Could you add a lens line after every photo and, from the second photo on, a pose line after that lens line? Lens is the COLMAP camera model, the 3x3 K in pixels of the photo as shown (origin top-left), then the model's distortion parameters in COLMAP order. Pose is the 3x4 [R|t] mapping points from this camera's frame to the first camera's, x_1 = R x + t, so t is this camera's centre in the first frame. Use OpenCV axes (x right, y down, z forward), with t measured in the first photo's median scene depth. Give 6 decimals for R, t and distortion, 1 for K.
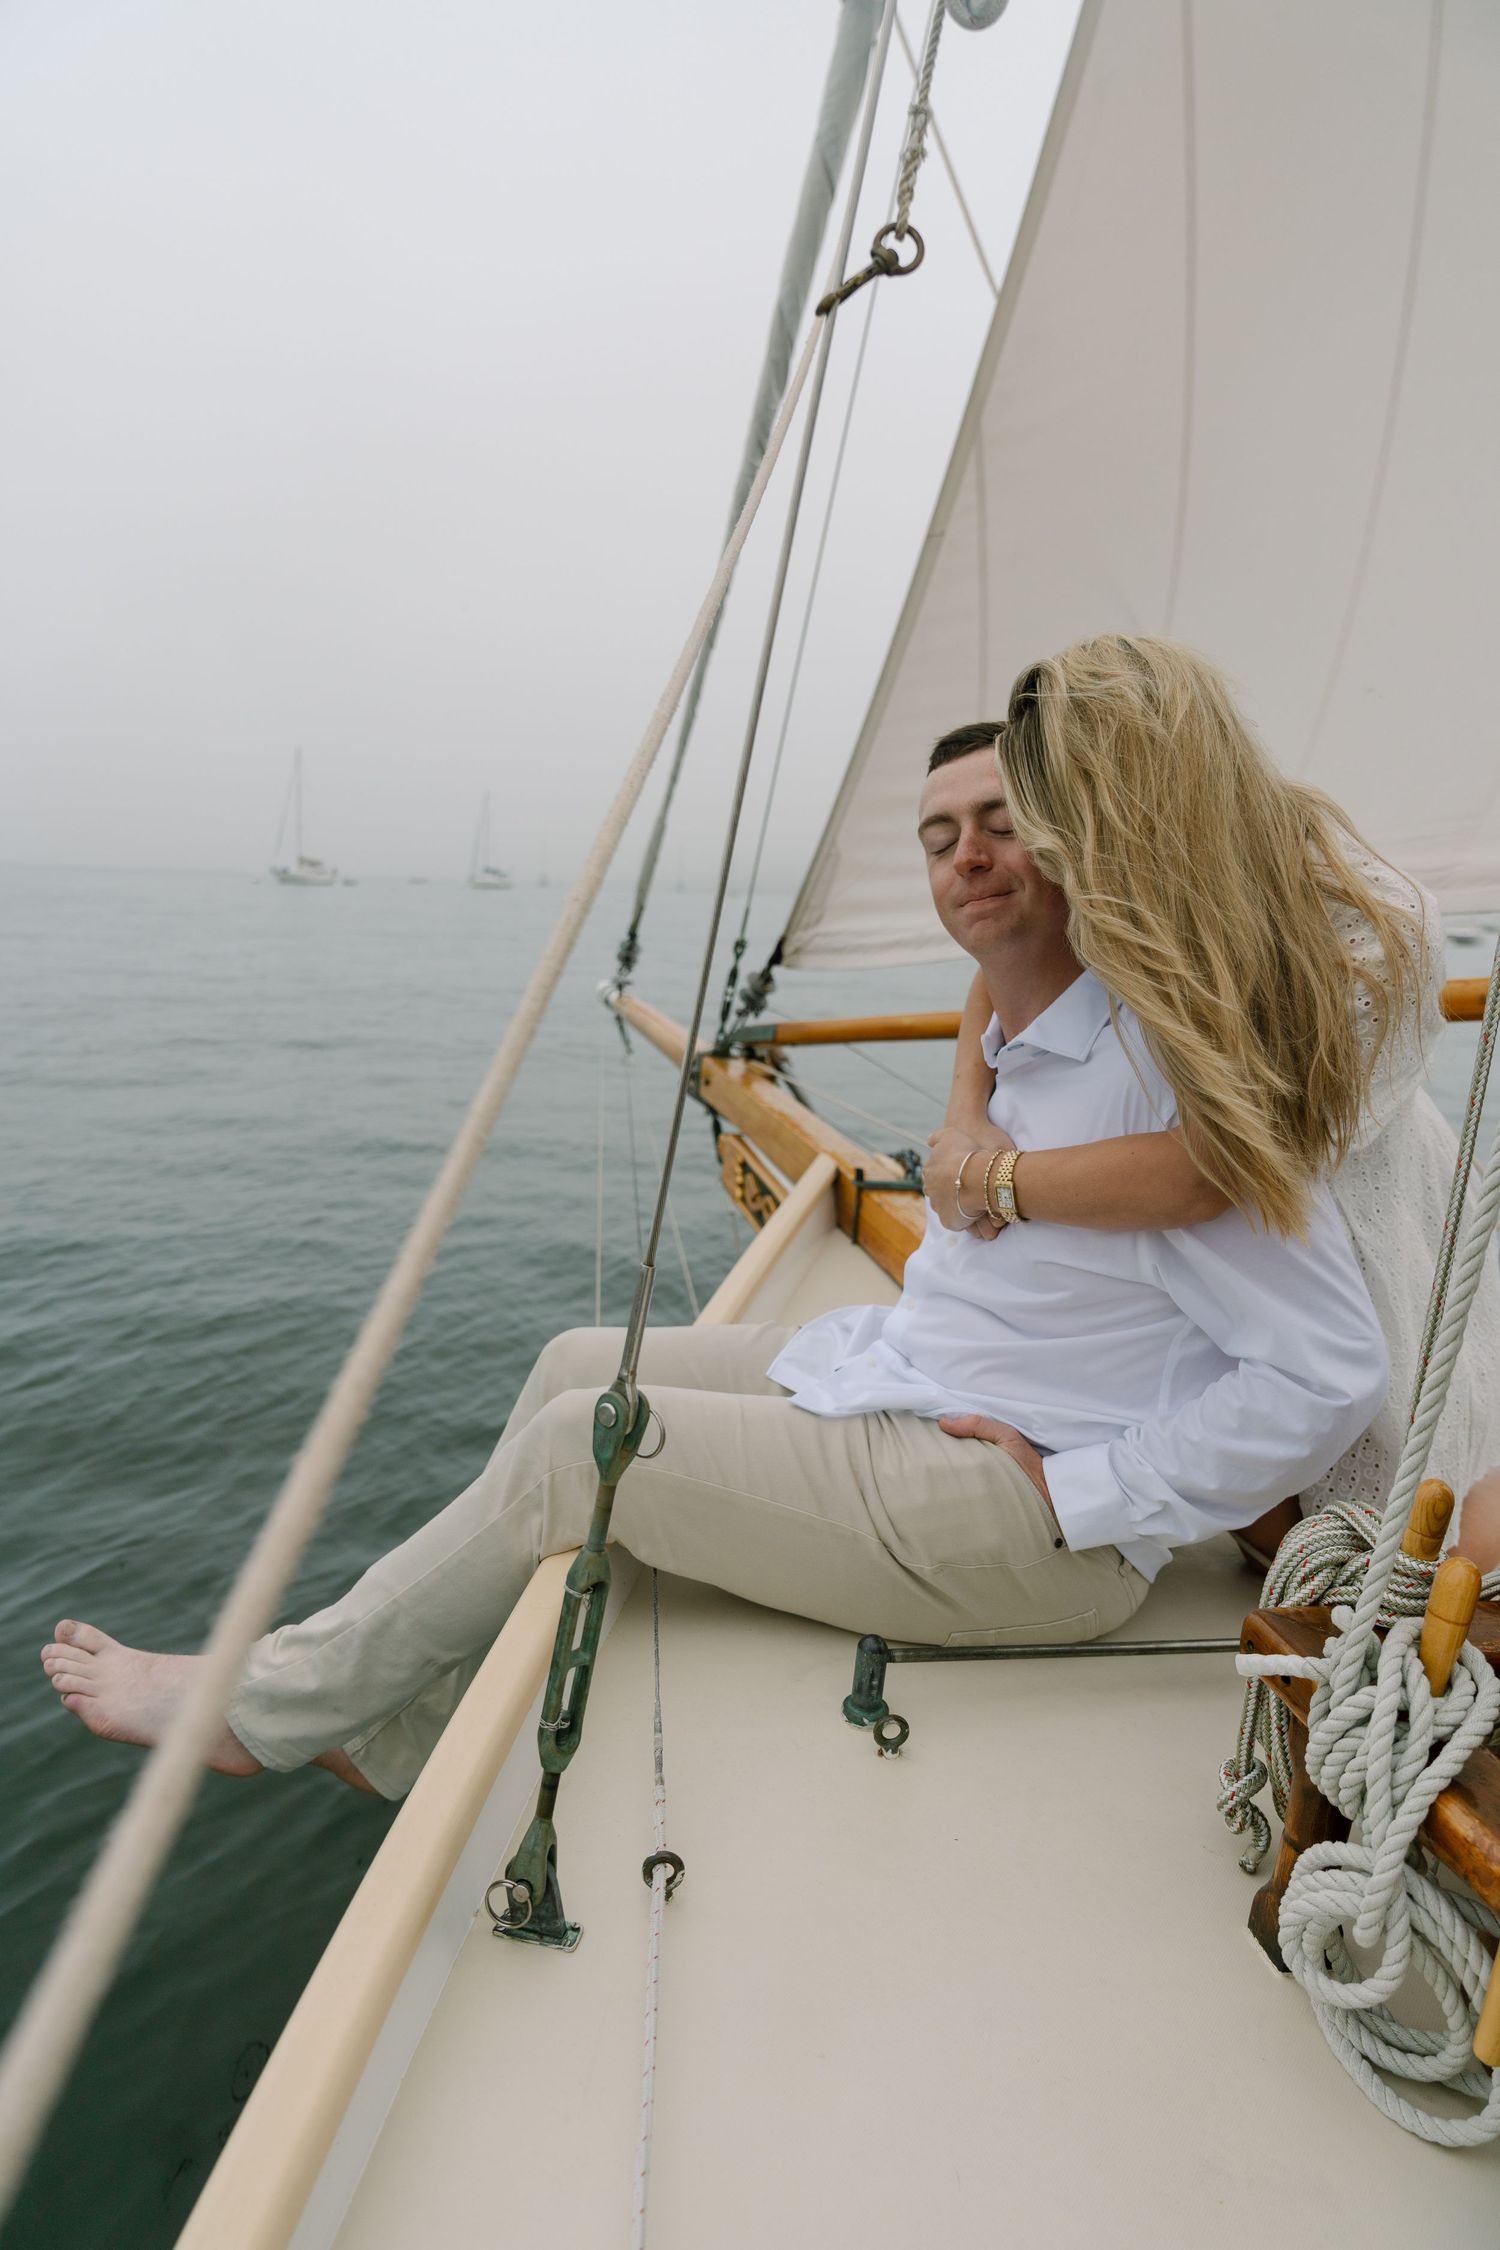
lens RADIAL K [[1503.5, 0, 711.4], [0, 1503.5, 1091.7], [0, 0, 1]] dist [-0.009594, 0.013606]
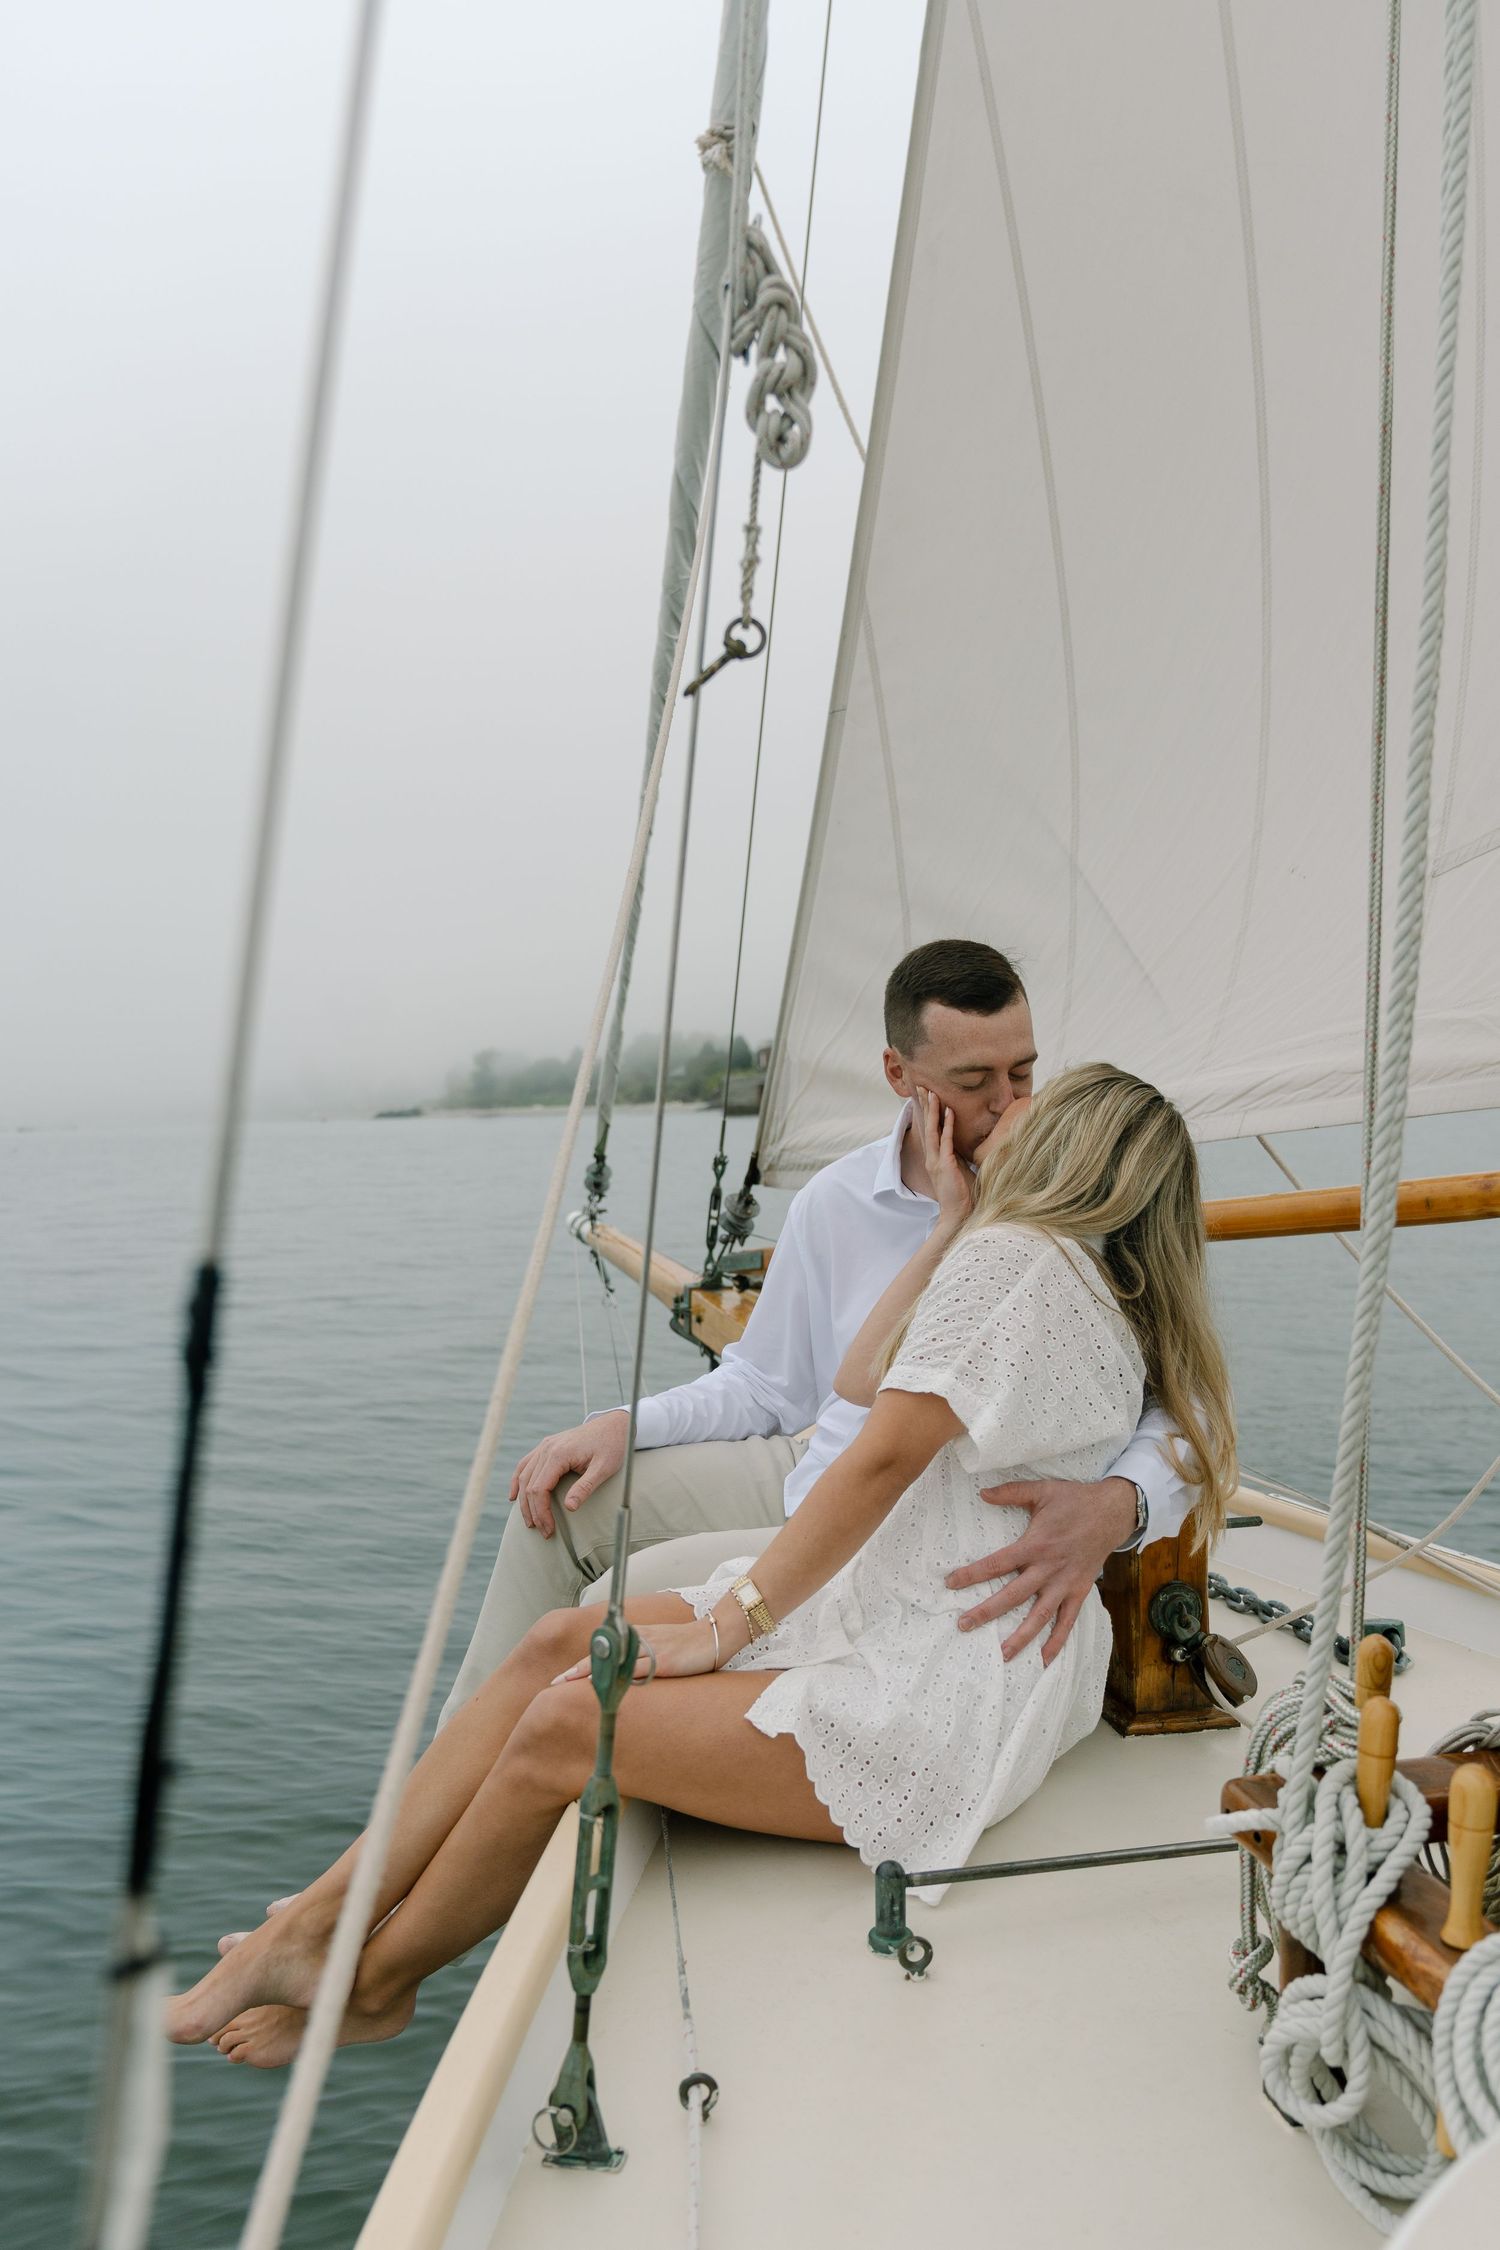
lens RADIAL K [[1862.3, 0, 727.1], [0, 1862.3, 1123.4], [0, 0, 1]] dist [0.016250, -0.011552]
pose [[0.994625, -0.102481, 0.014779, 0.041085], [0.103460, 0.989322, -0.102655, -0.016832], [-0.004101, 0.103633, 0.994607, -0.400541]]
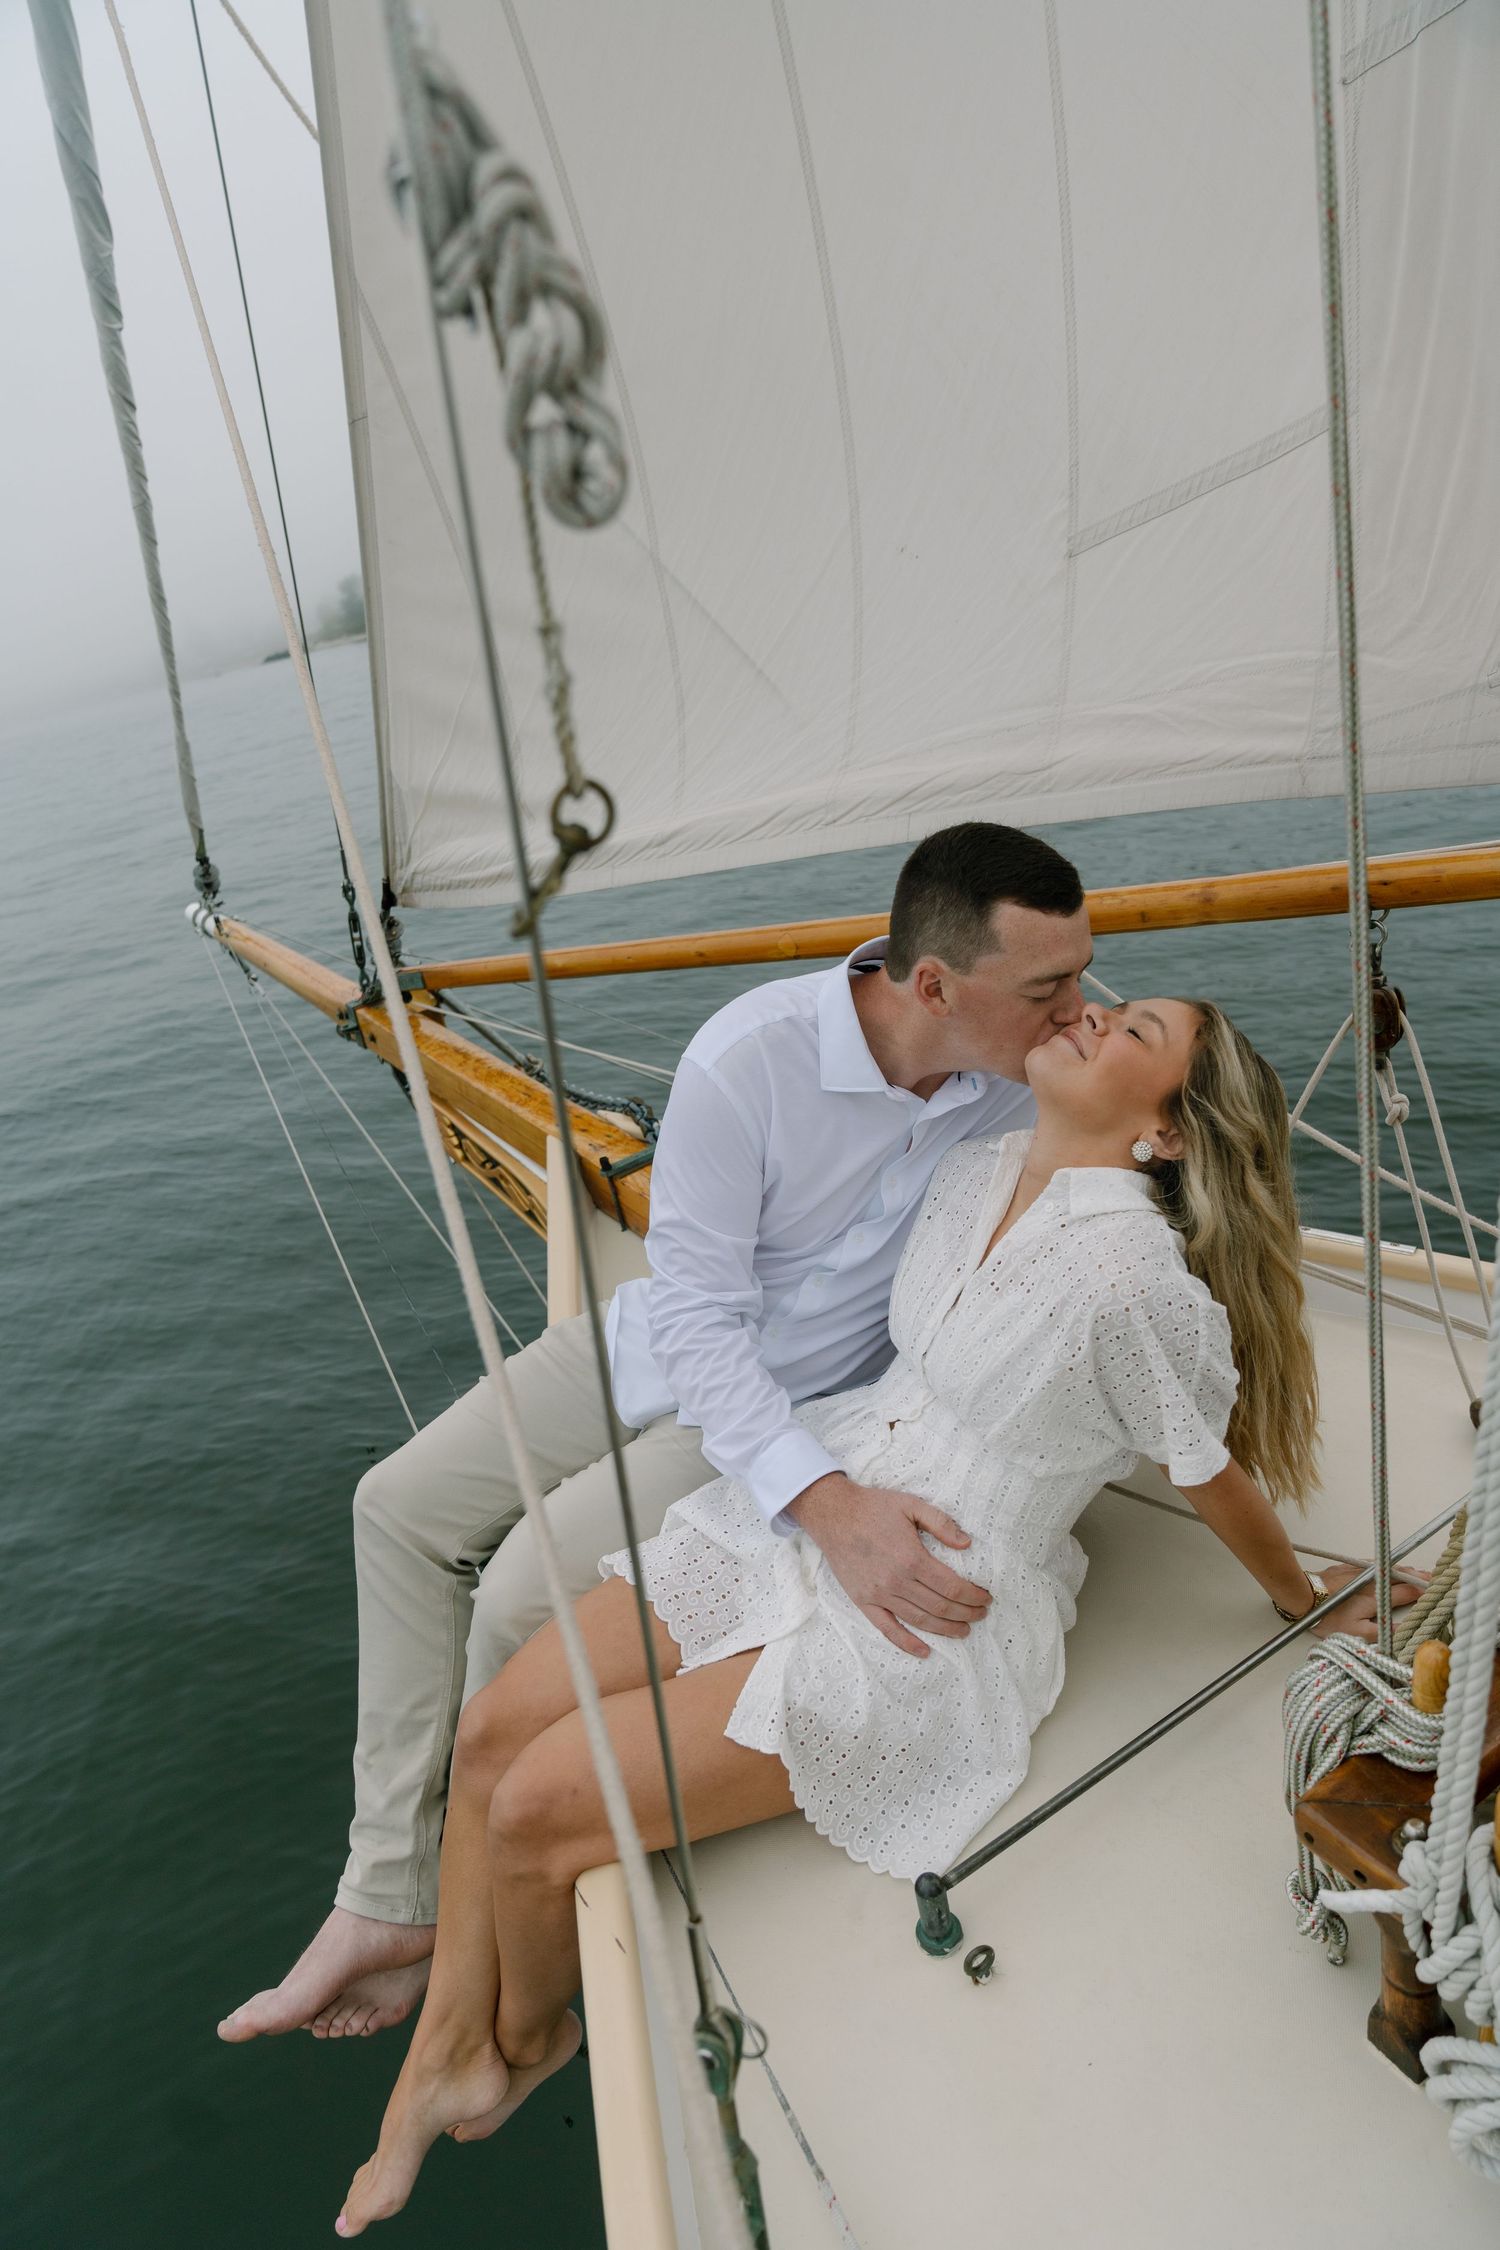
lens RADIAL K [[1503.5, 0, 711.2], [0, 1503.5, 1113.0], [0, 0, 1]] dist [-0.009594, 0.013606]
pose [[0.903149, -0.388005, 0.183778, -0.008992], [0.338625, 0.906925, 0.250640, -0.517239], [-0.263922, -0.164133, 0.950476, 0.228577]]
